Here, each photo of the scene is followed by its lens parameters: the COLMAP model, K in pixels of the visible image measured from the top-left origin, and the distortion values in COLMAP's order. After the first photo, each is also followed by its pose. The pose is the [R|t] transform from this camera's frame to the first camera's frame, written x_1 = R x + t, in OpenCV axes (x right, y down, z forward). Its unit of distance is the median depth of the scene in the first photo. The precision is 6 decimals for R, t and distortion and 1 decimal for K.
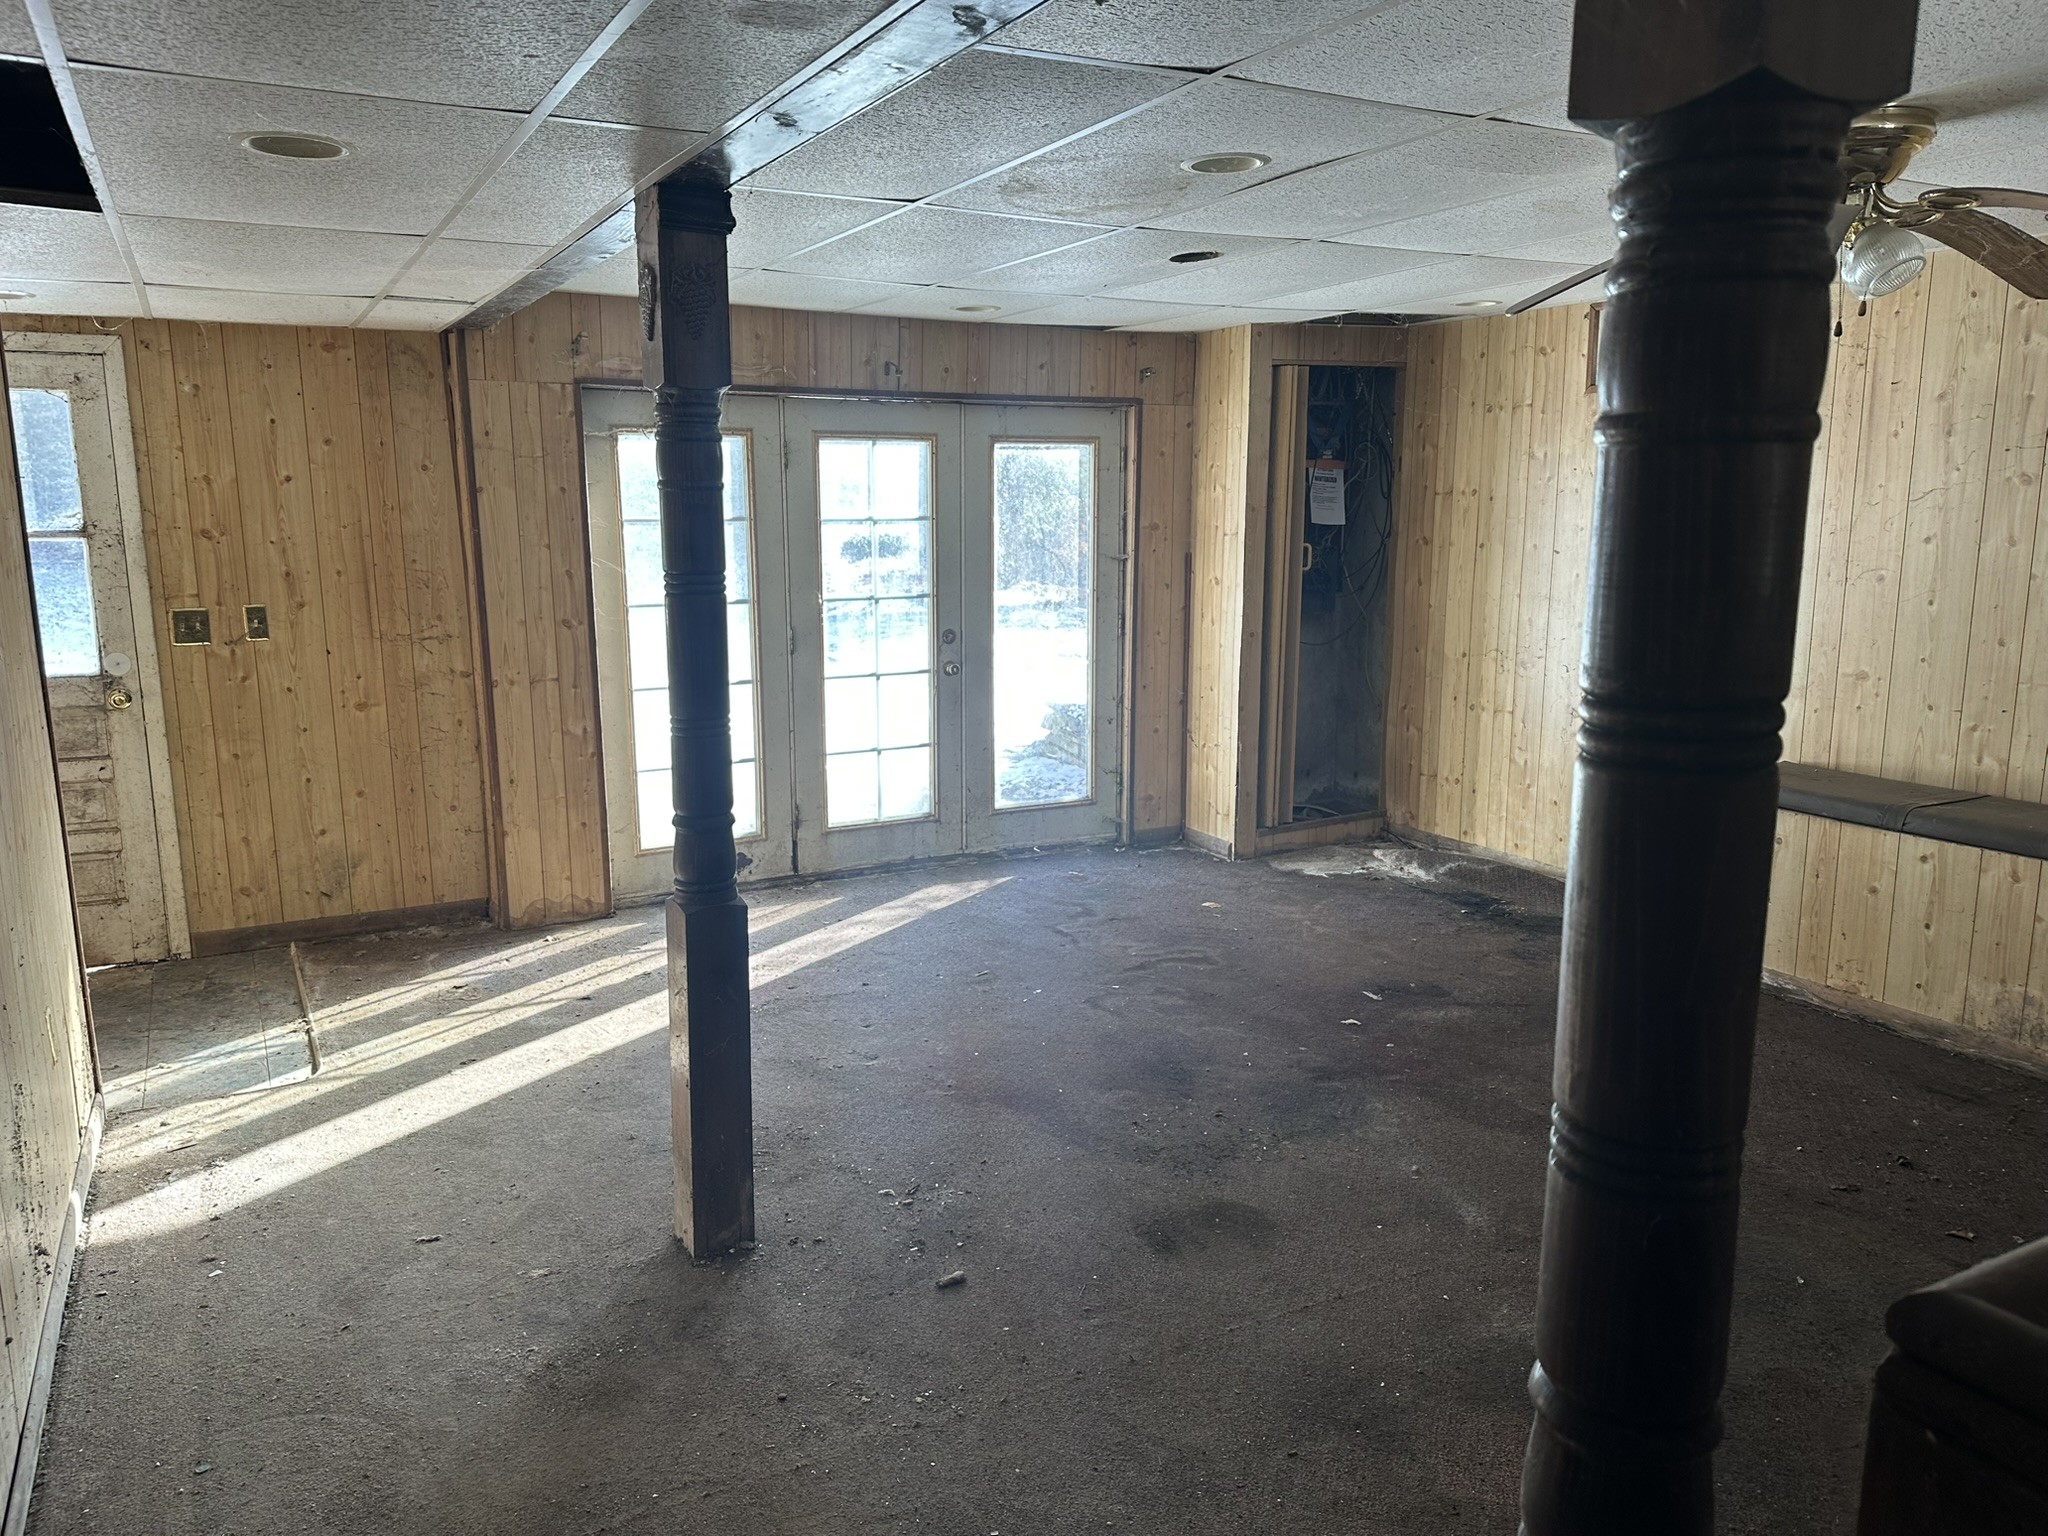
lens RADIAL K [[1483.8, 0, 1020.6], [0, 1483.8, 770.2], [0, 0, 1]] dist [-0.005862, -0.005546]
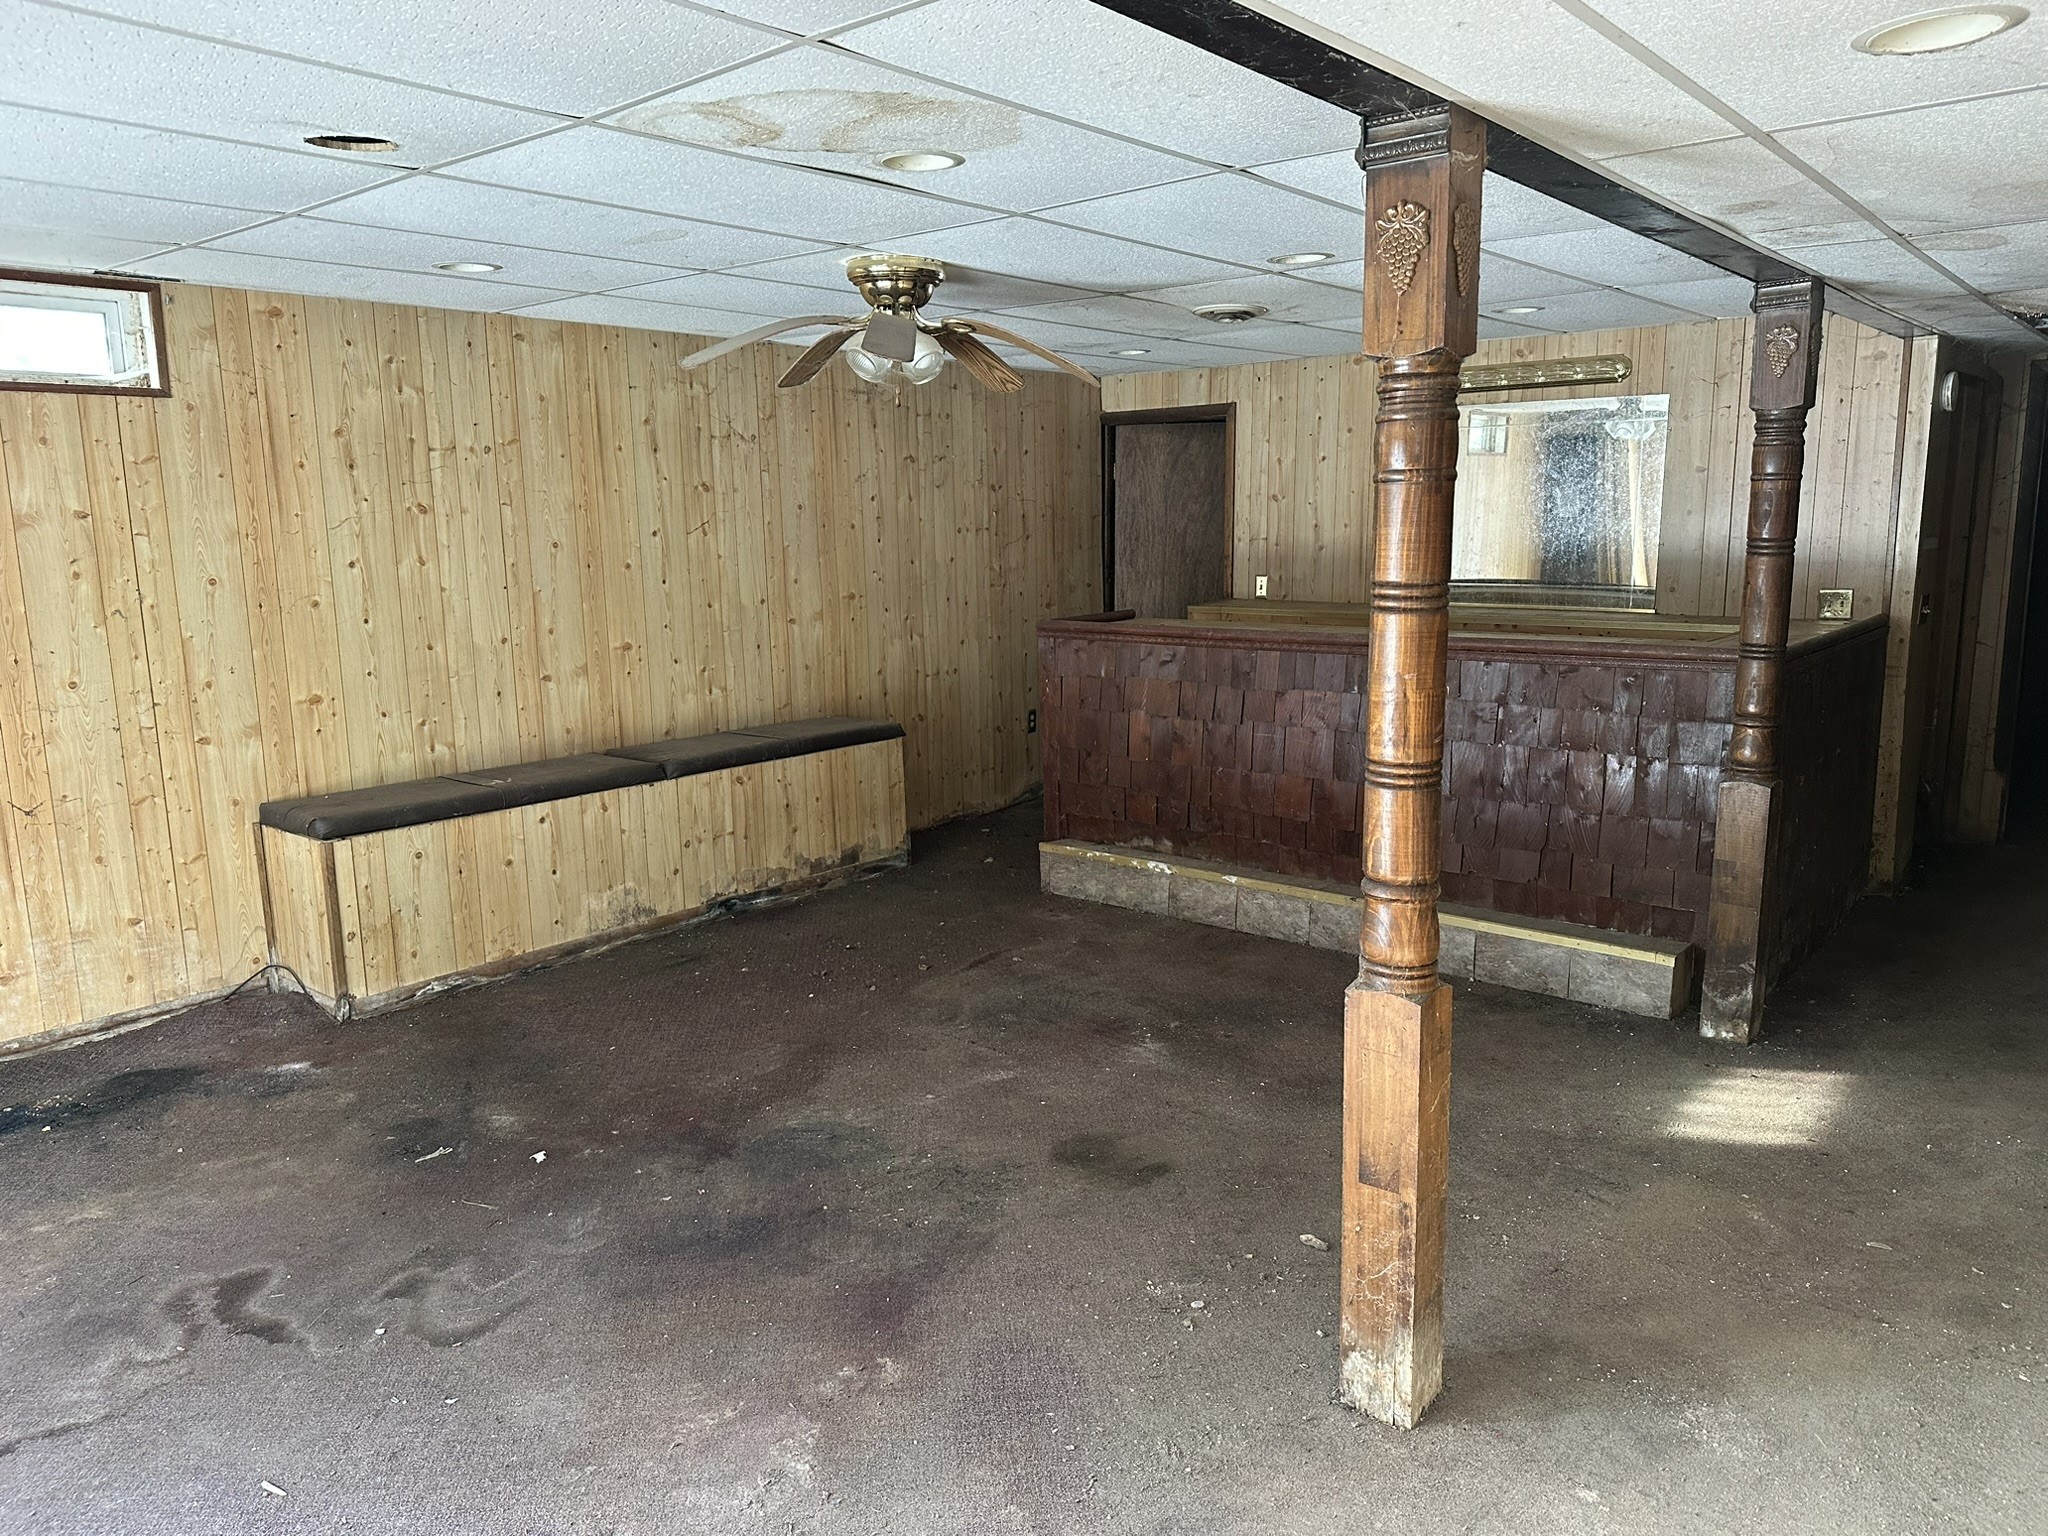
lens RADIAL K [[1430.8, 0, 1020.8], [0, 1430.8, 774.3], [0, 0, 1]] dist [0.009635, -0.012206]
pose [[-0.383459, -0.149855, 0.911319, -0.571038], [0.186080, 0.953976, 0.235167, -0.169009], [-0.904618, 0.259755, -0.337926, 0.974963]]
